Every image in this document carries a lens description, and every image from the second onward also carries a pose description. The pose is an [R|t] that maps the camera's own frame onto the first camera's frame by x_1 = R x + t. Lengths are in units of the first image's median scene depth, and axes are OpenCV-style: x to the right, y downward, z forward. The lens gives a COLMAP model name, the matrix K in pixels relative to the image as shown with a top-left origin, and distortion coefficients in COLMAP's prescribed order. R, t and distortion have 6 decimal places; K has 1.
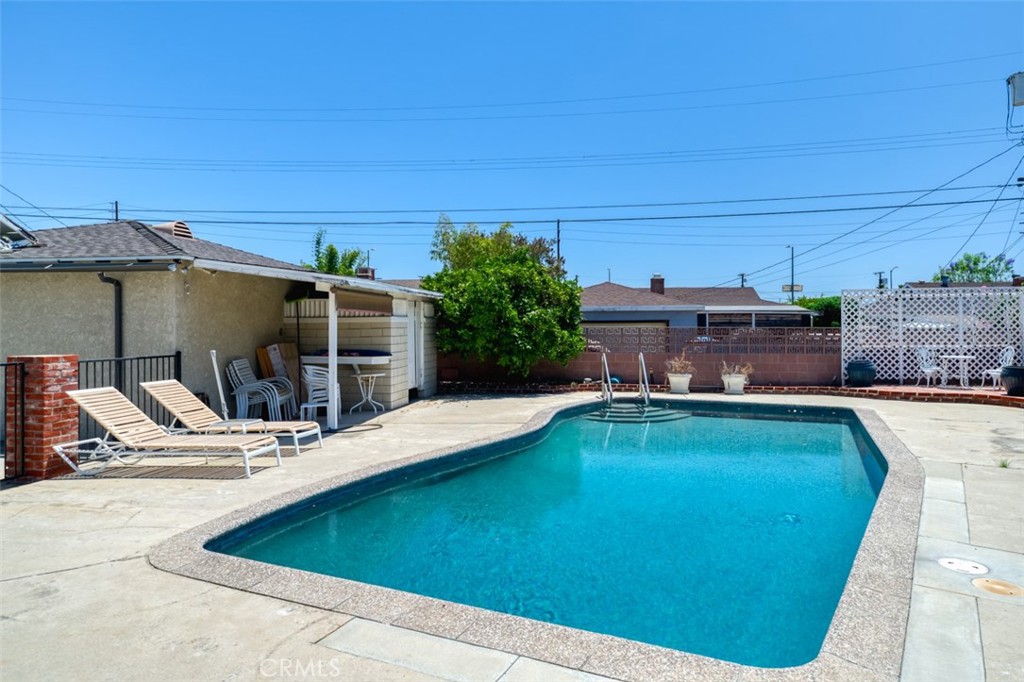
lens RADIAL K [[681.6, 0, 513.3], [0, 681.6, 336.9], [0, 0, 1]] dist [-0.000487, 0.004582]
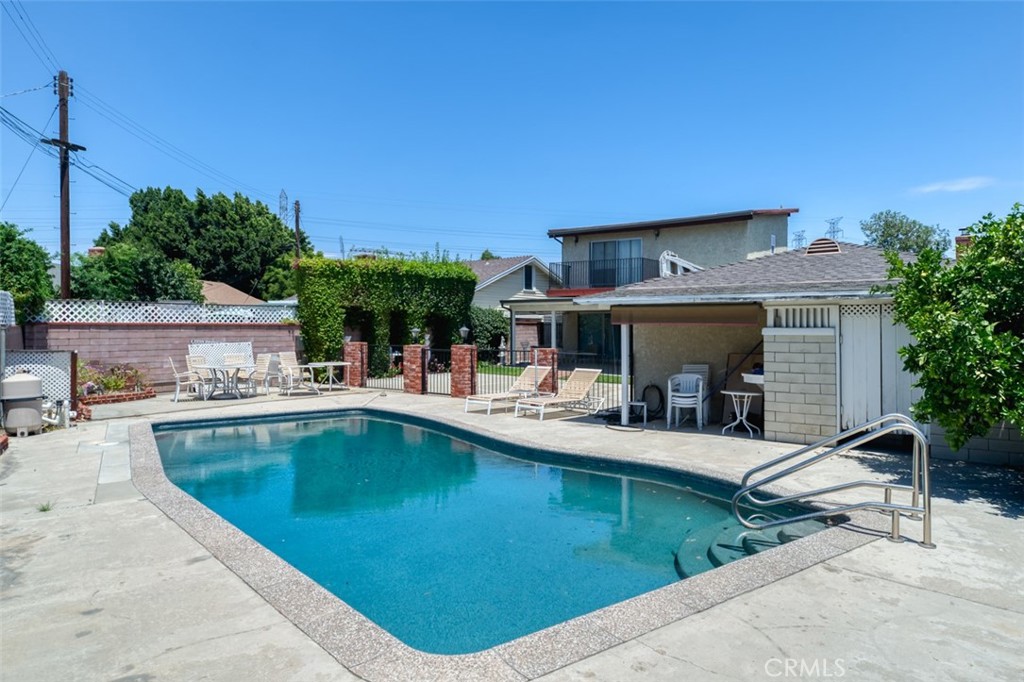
lens RADIAL K [[713.7, 0, 511.9], [0, 713.7, 337.4], [0, 0, 1]] dist [0.003826, 0.001685]
pose [[-0.481674, 0.013840, -0.876241, 0.983368], [-0.019205, 0.999468, 0.026343, -0.047738], [0.876140, 0.029517, -0.481152, 1.486969]]
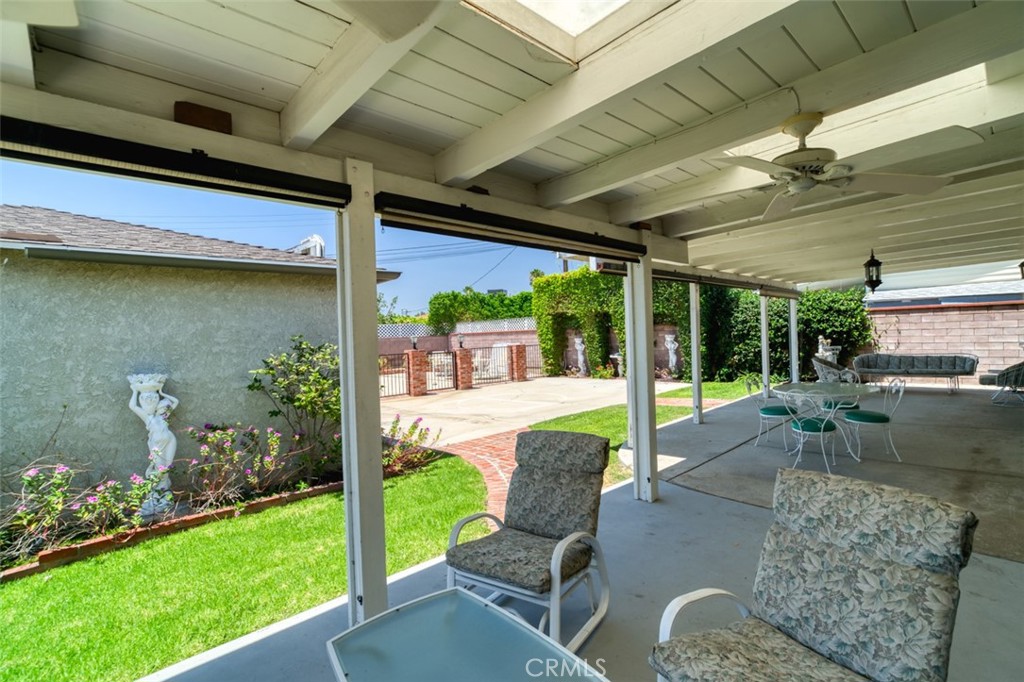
lens RADIAL K [[472.9, 0, 508.6], [0, 472.9, 342.1], [0, 0, 1]] dist [-0.009717, 0.001428]
pose [[-0.764672, 0.019530, 0.644124, -1.651163], [0.046694, 0.998592, 0.025155, -0.023095], [-0.642726, 0.049311, -0.764508, 1.404886]]
